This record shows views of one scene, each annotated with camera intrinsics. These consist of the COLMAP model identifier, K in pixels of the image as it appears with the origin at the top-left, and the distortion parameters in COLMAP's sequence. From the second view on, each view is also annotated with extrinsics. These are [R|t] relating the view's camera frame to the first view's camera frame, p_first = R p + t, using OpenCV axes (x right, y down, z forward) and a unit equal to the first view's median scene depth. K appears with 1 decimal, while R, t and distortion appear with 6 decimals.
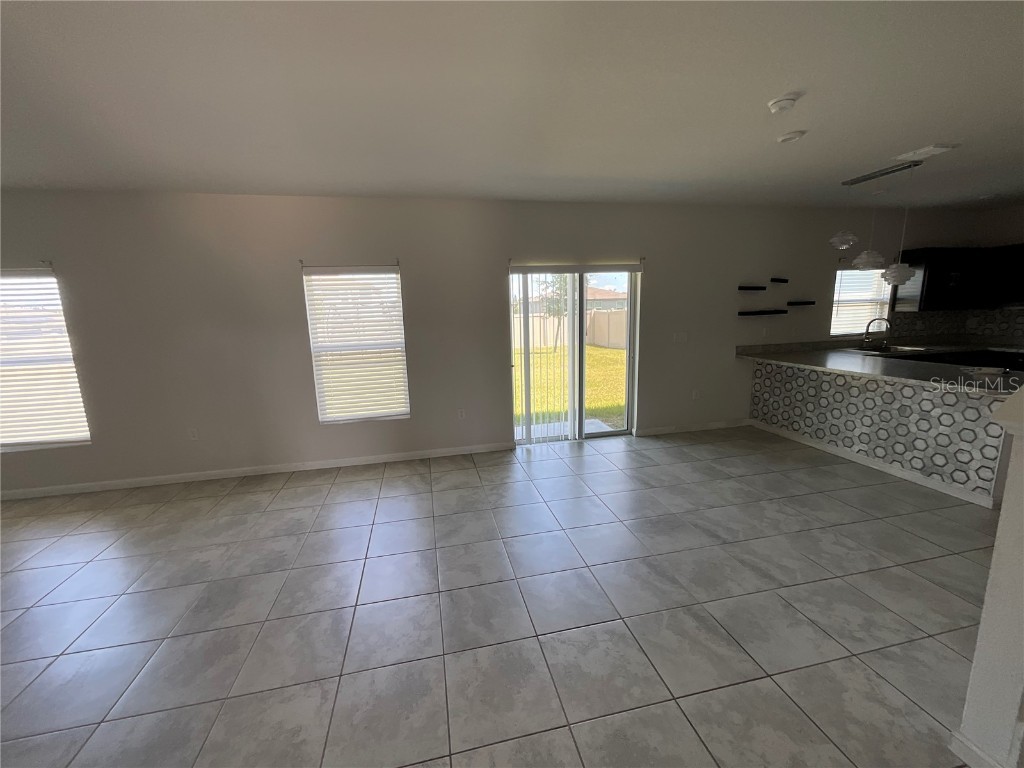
lens RADIAL K [[415.0, 0, 508.8], [0, 415.0, 384.4], [0, 0, 1]] dist [0.000363, 0.000365]
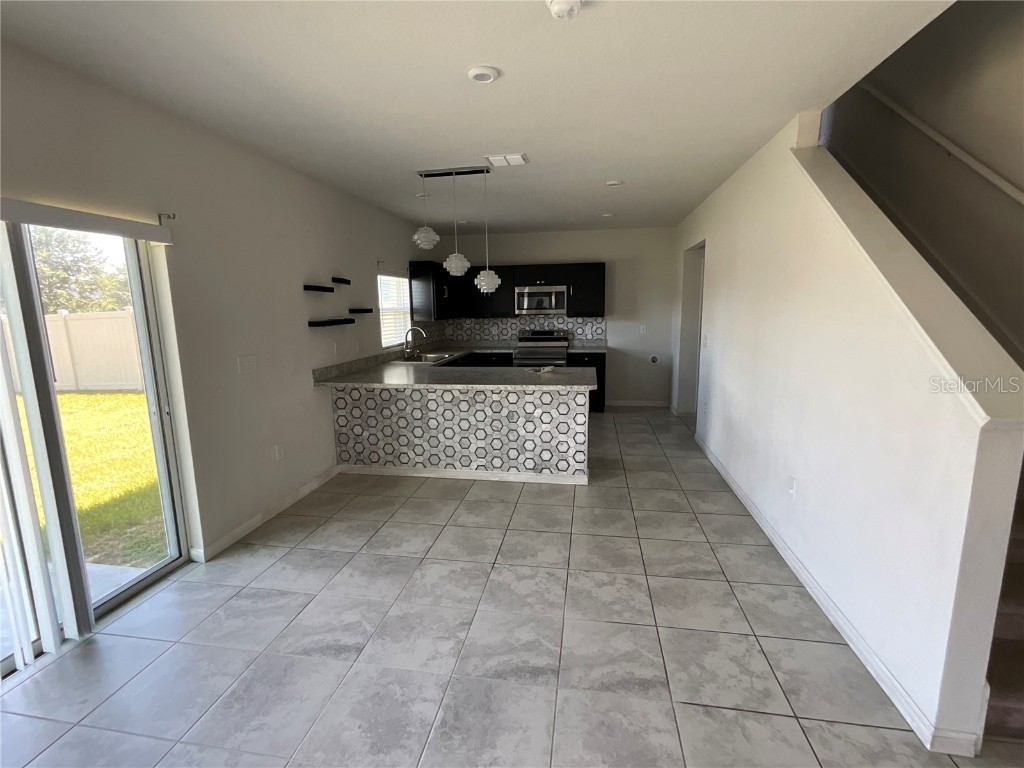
lens RADIAL K [[470.3, 0, 512.0], [0, 470.3, 384.0], [0, 0, 1]] dist [-0.000867, 0.001904]
pose [[0.366461, -0.127663, 0.921634, -0.088720], [0.171623, 0.982820, 0.067897, -0.088962], [-0.914468, 0.133292, 0.382075, 0.532054]]
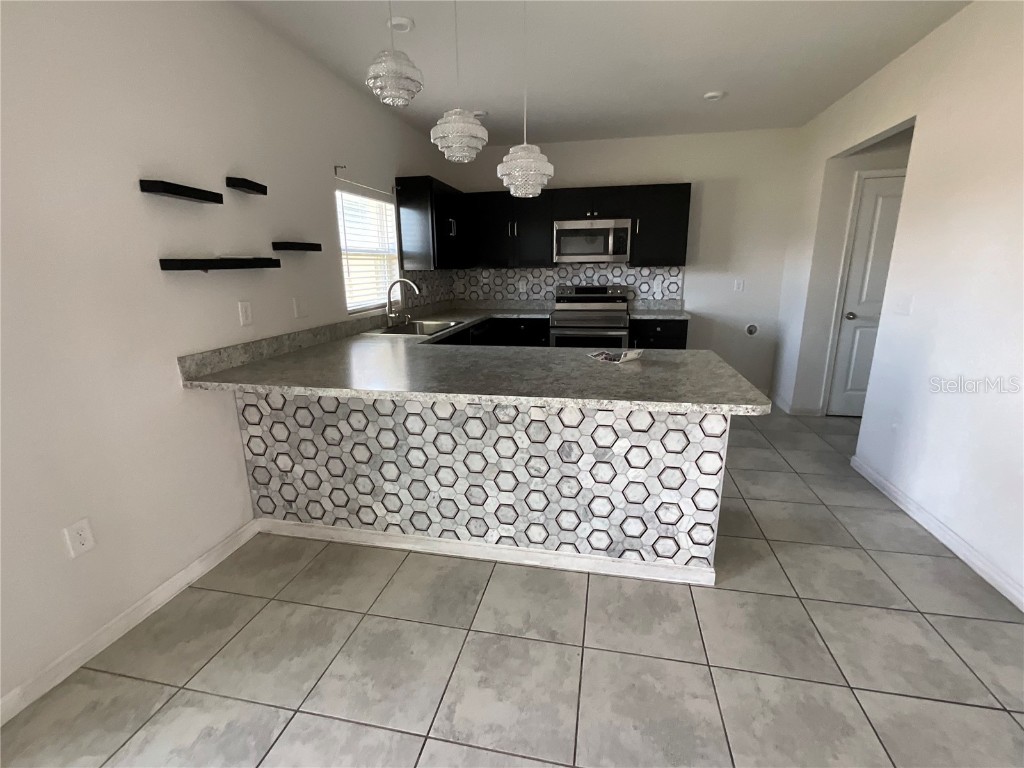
lens RADIAL K [[470.3, 0, 512.0], [0, 470.3, 384.0], [0, 0, 1]] dist [-0.000867, 0.001904]
pose [[0.403498, -0.198318, 0.893230, 0.404288], [0.164908, 0.976004, 0.142202, -0.108561], [-0.899997, 0.089922, 0.426519, 0.776959]]
